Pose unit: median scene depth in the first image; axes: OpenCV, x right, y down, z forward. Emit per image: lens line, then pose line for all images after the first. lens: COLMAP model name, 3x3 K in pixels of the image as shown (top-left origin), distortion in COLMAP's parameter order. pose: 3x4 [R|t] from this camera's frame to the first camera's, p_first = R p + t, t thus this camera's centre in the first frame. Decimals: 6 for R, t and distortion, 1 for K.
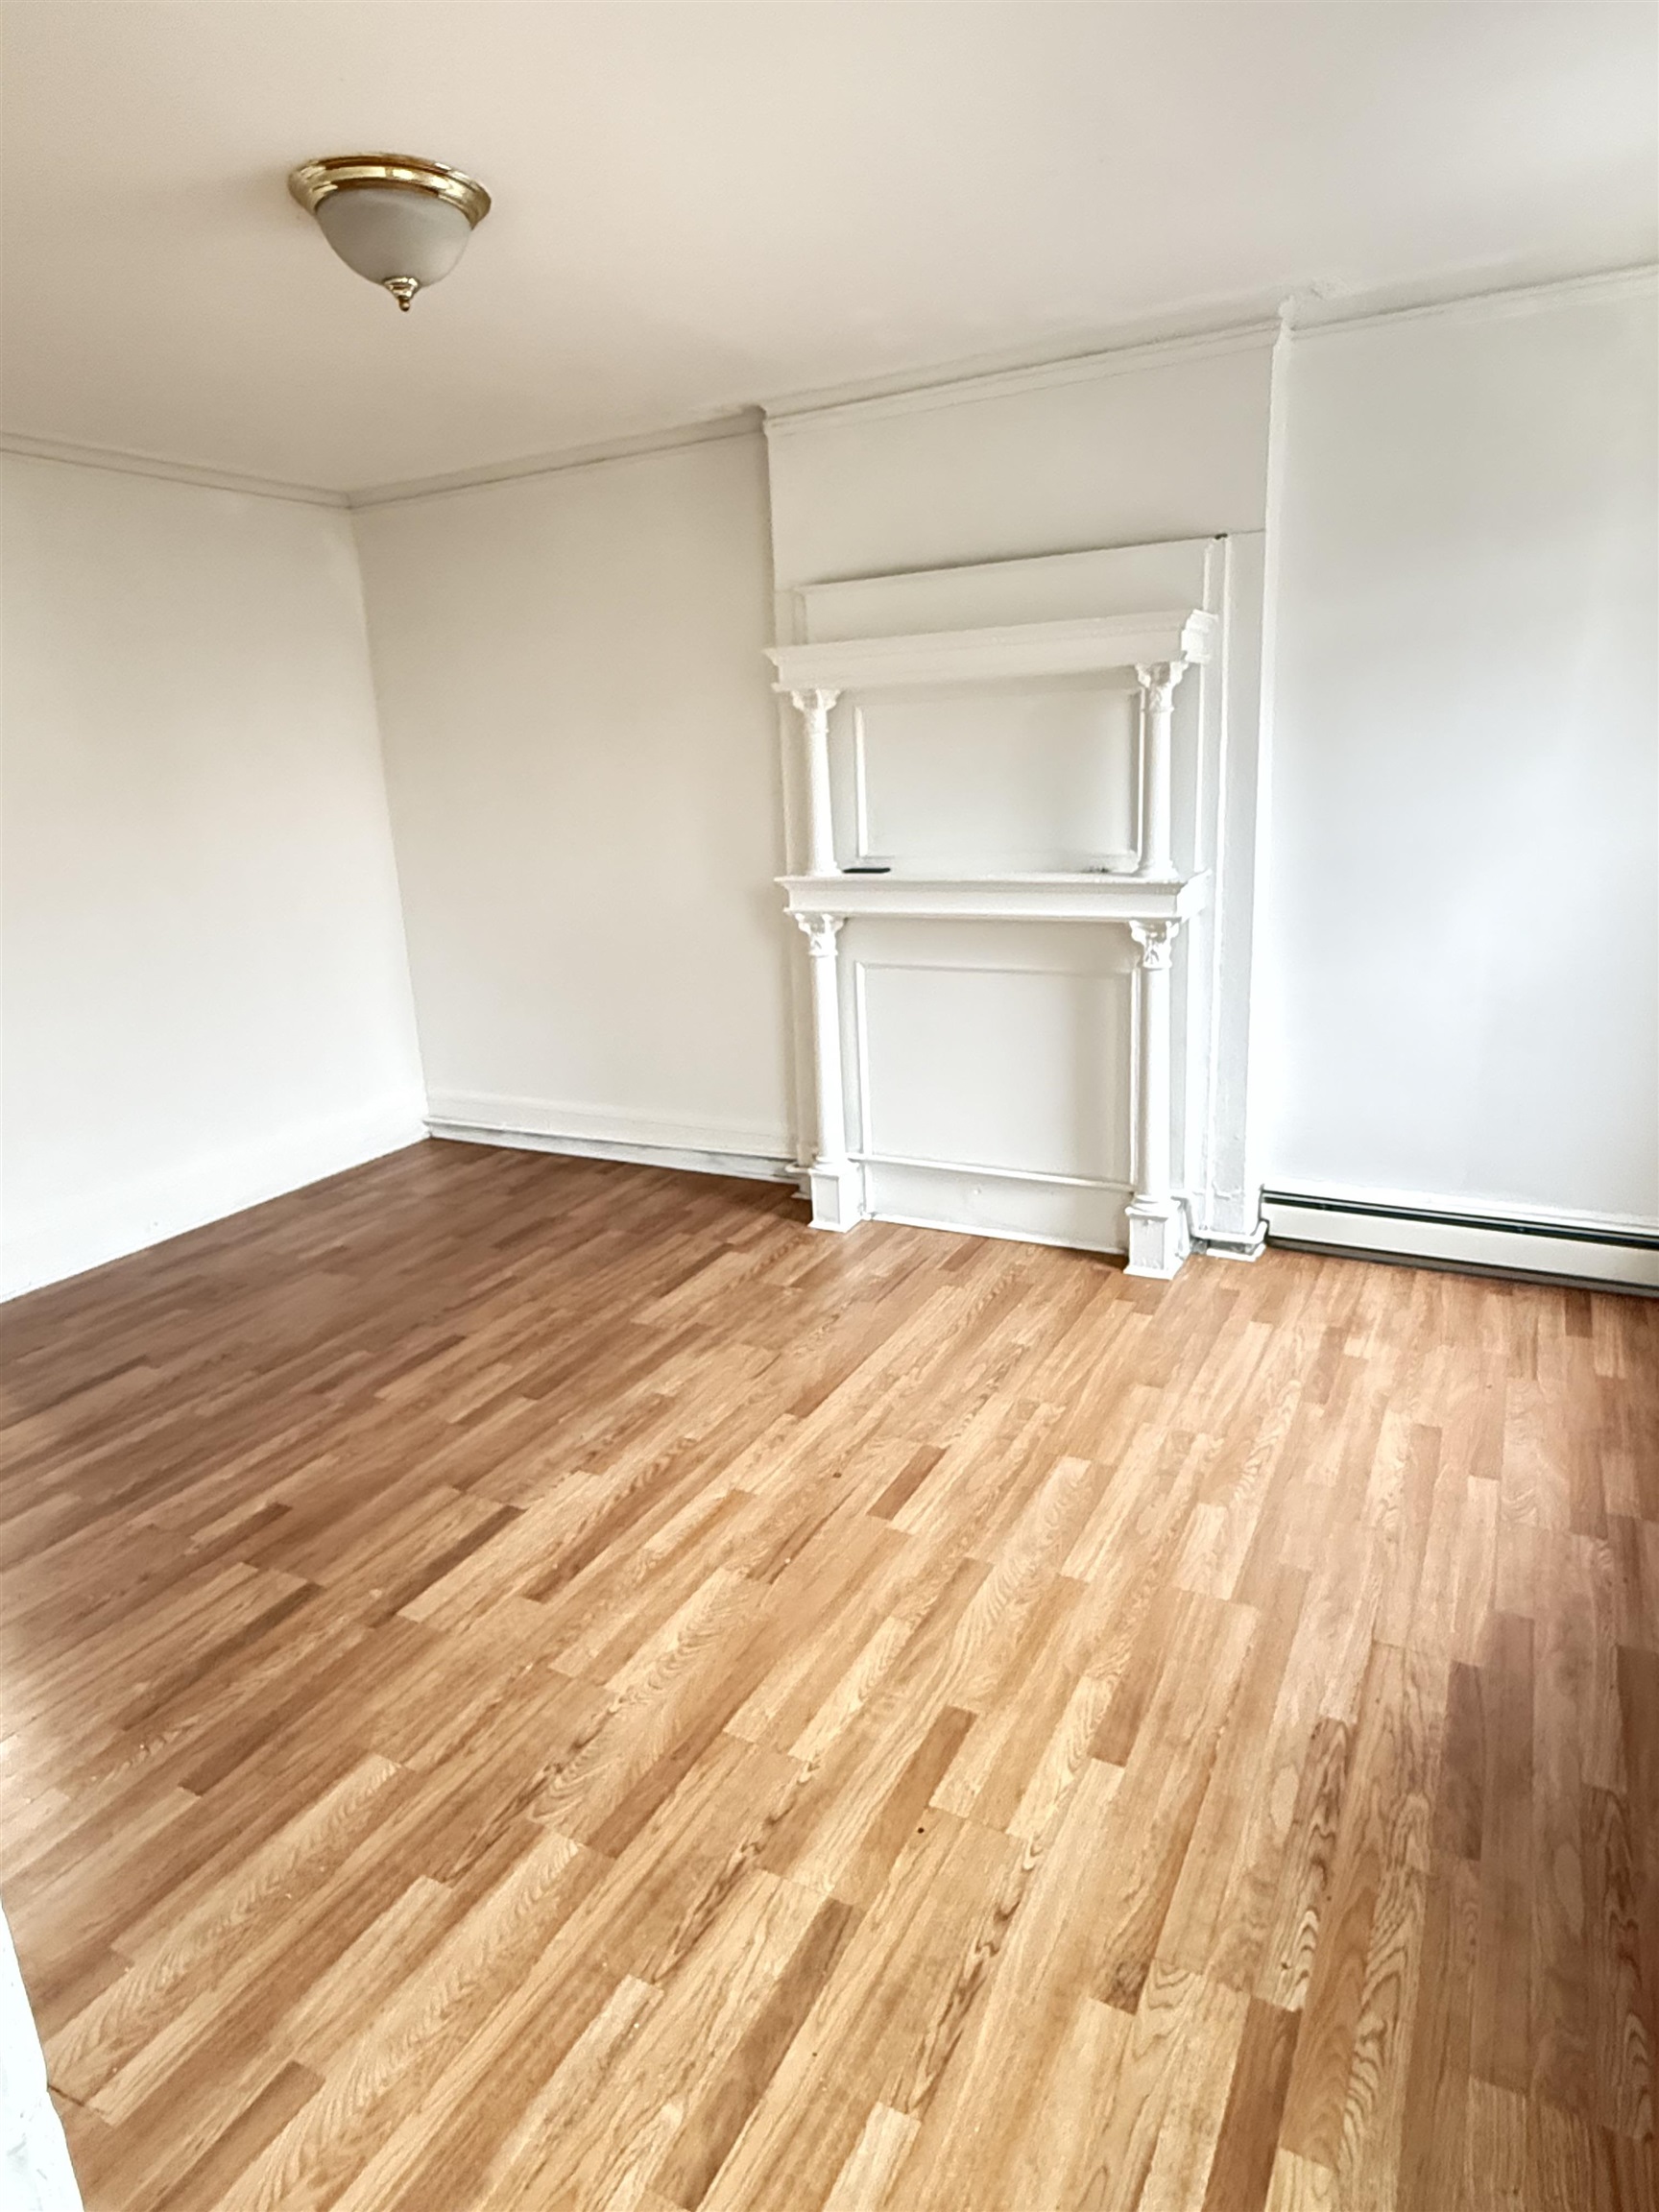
lens RADIAL K [[1260.9, 0, 831.2], [0, 1260.9, 1105.8], [0, 0, 1]] dist [-0.003953, 0.002375]
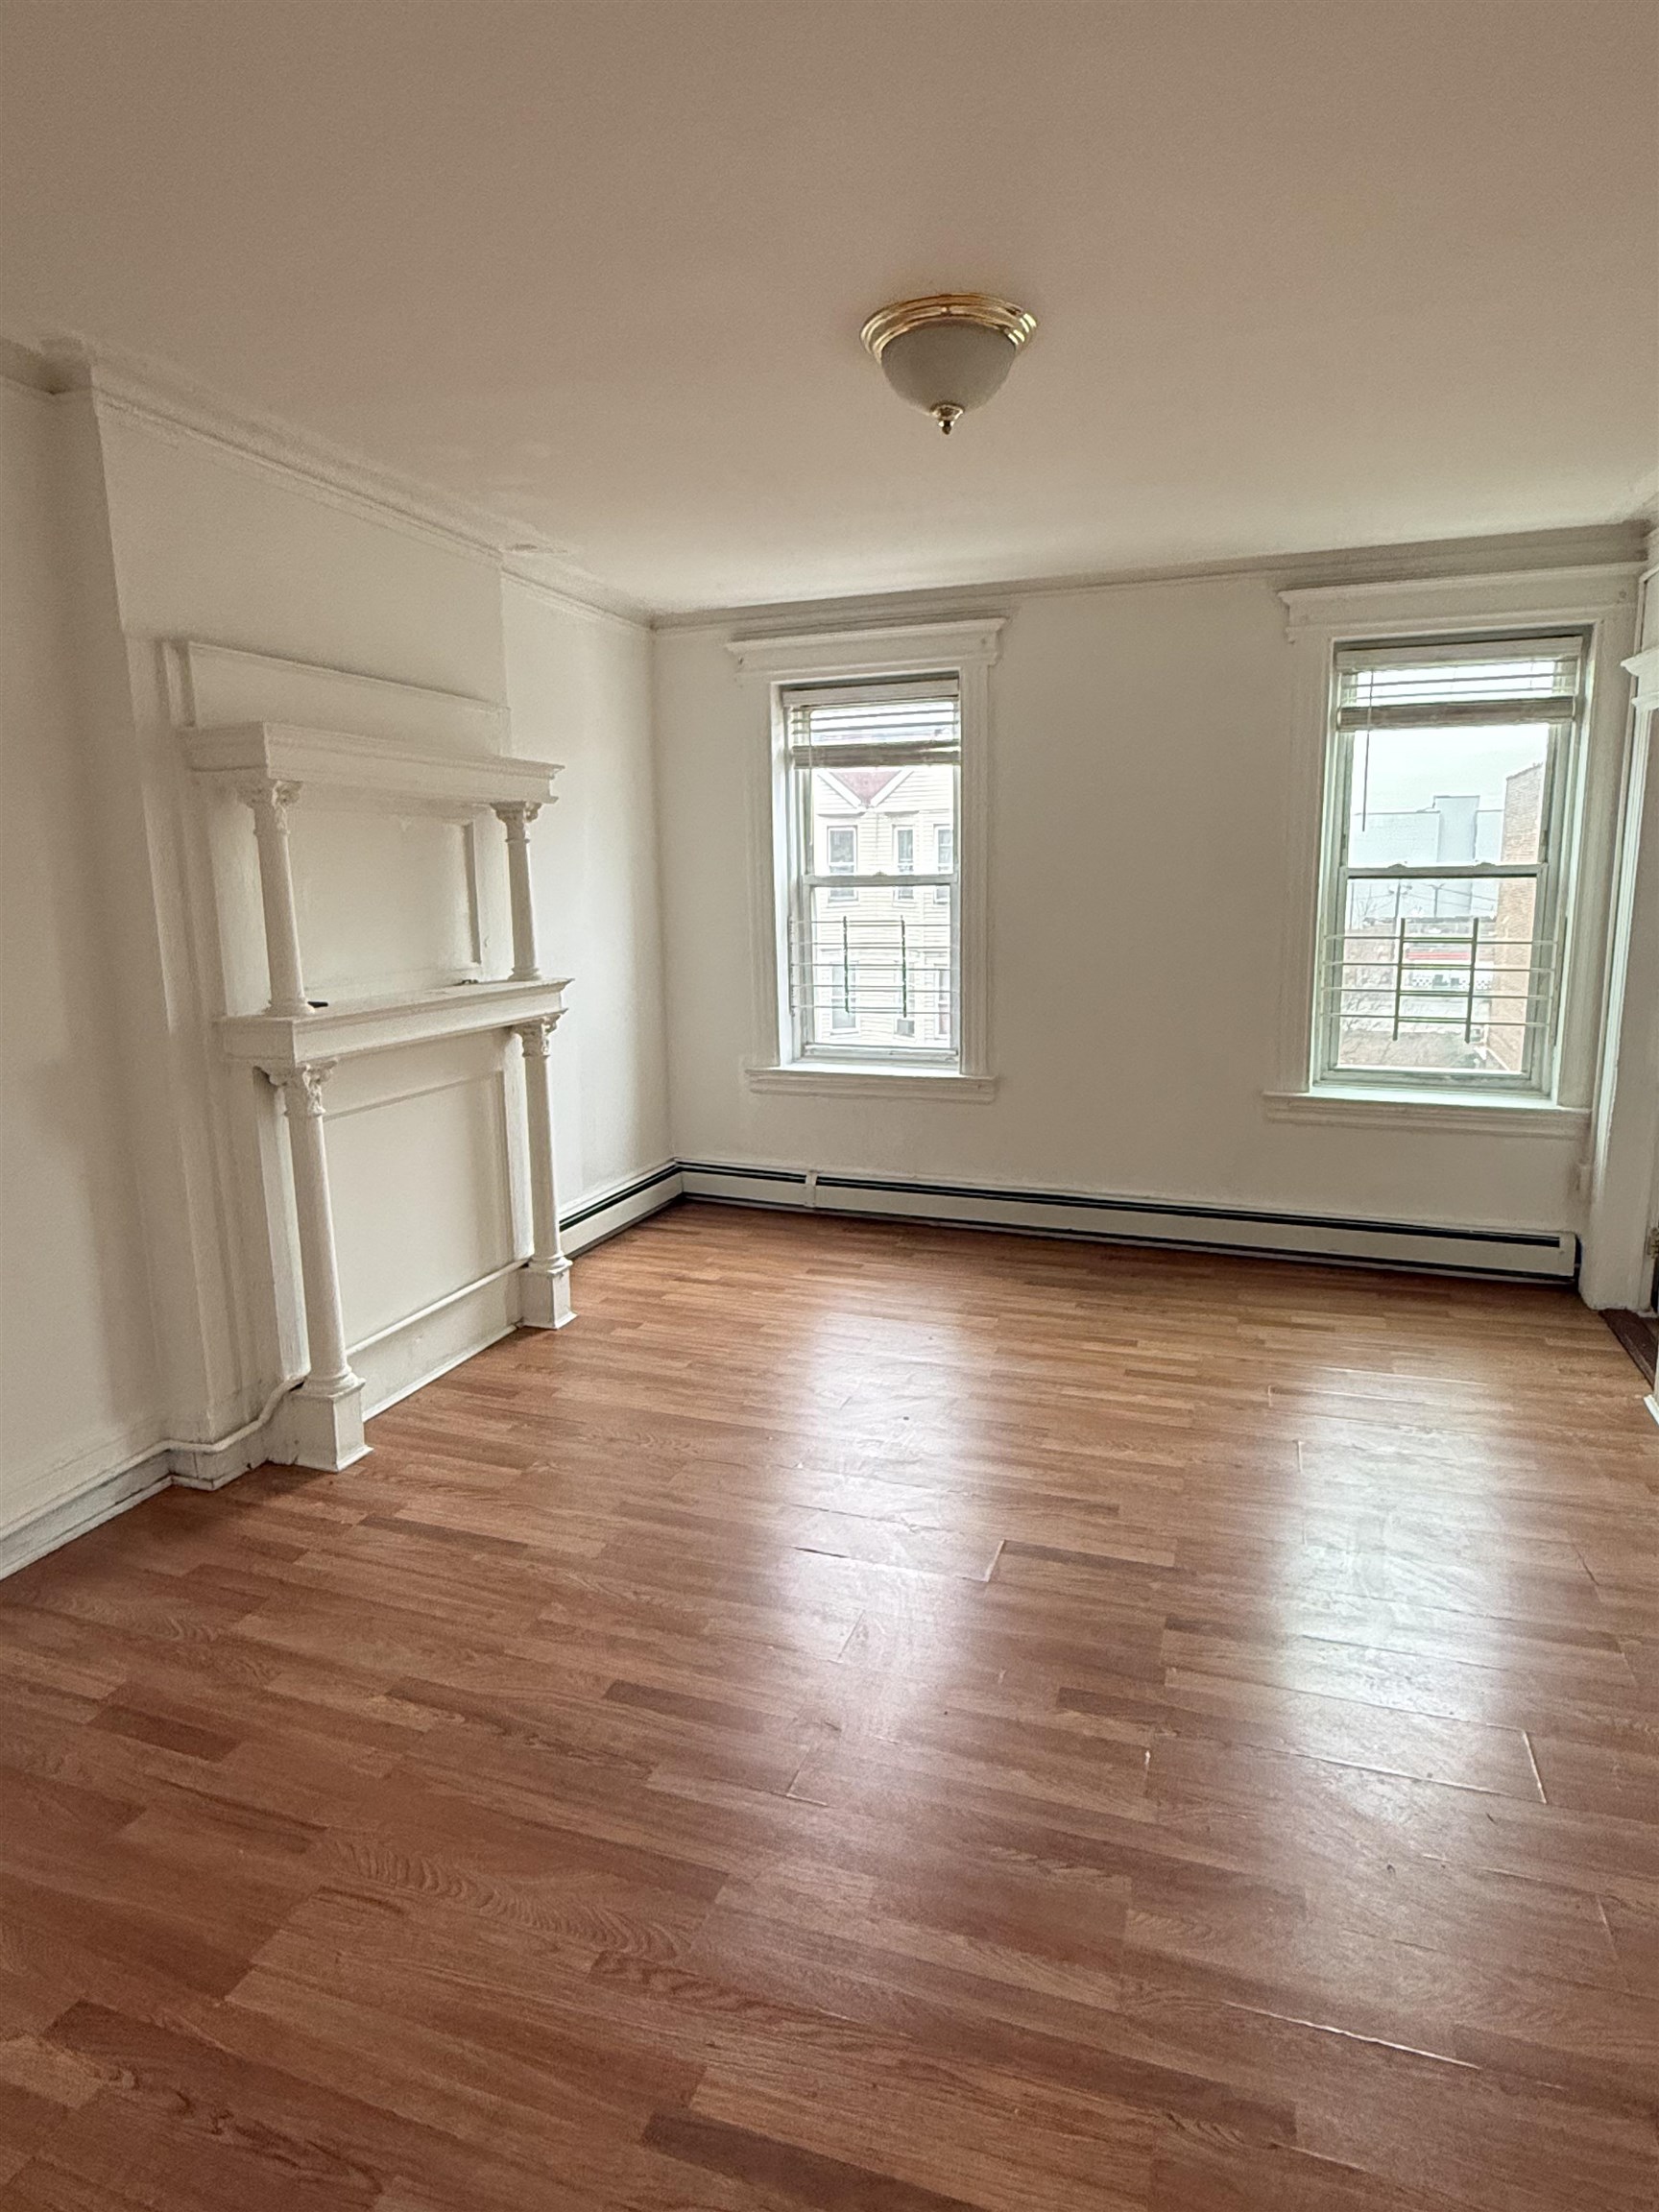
lens RADIAL K [[1260.9, 0, 821.7], [0, 1260.9, 1103.4], [0, 0, 1]] dist [-0.003953, 0.002375]
pose [[-0.146662, -0.134572, 0.979990, -0.983963], [0.280705, 0.944315, 0.171682, -0.206315], [-0.948523, 0.300267, -0.100720, 0.926668]]
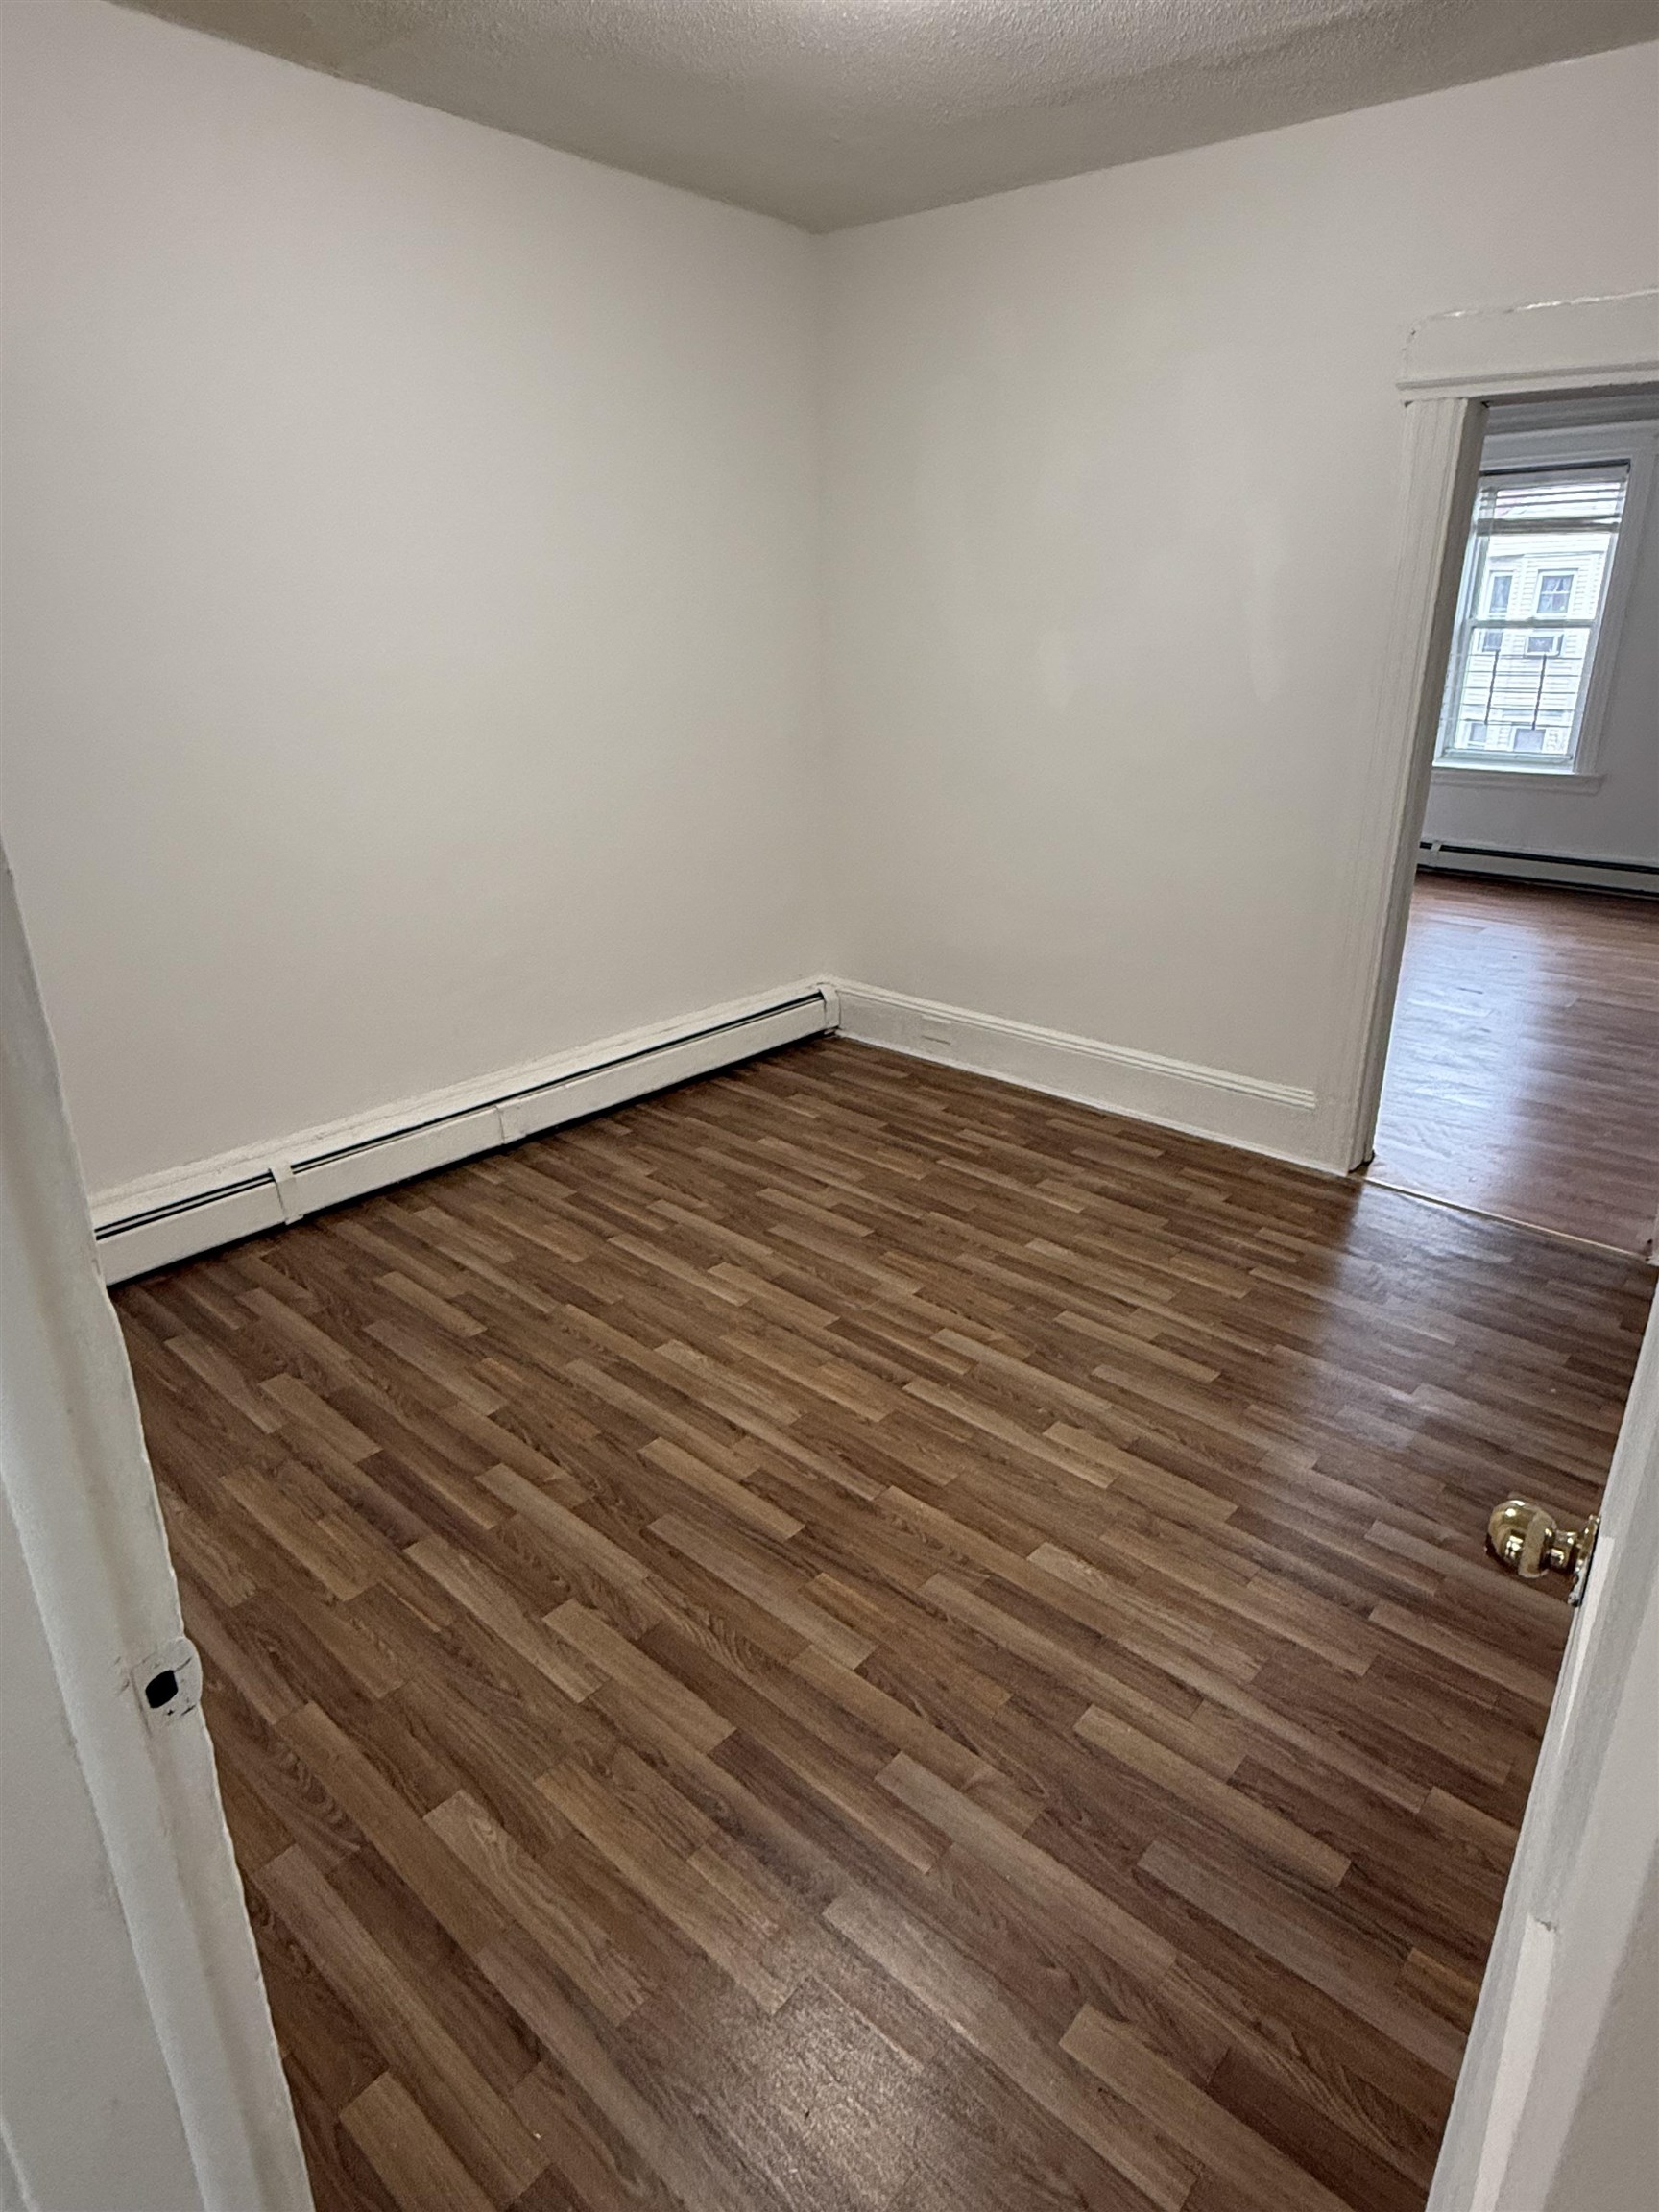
lens RADIAL K [[1260.9, 0, 830.7], [0, 1260.9, 1096.9], [0, 0, 1]] dist [-0.003953, 0.002375]
pose [[0.228335, -0.302764, 0.925309, -1.921182], [0.249890, 0.936802, 0.244861, -0.247755], [-0.940967, 0.175315, 0.289563, 1.262677]]
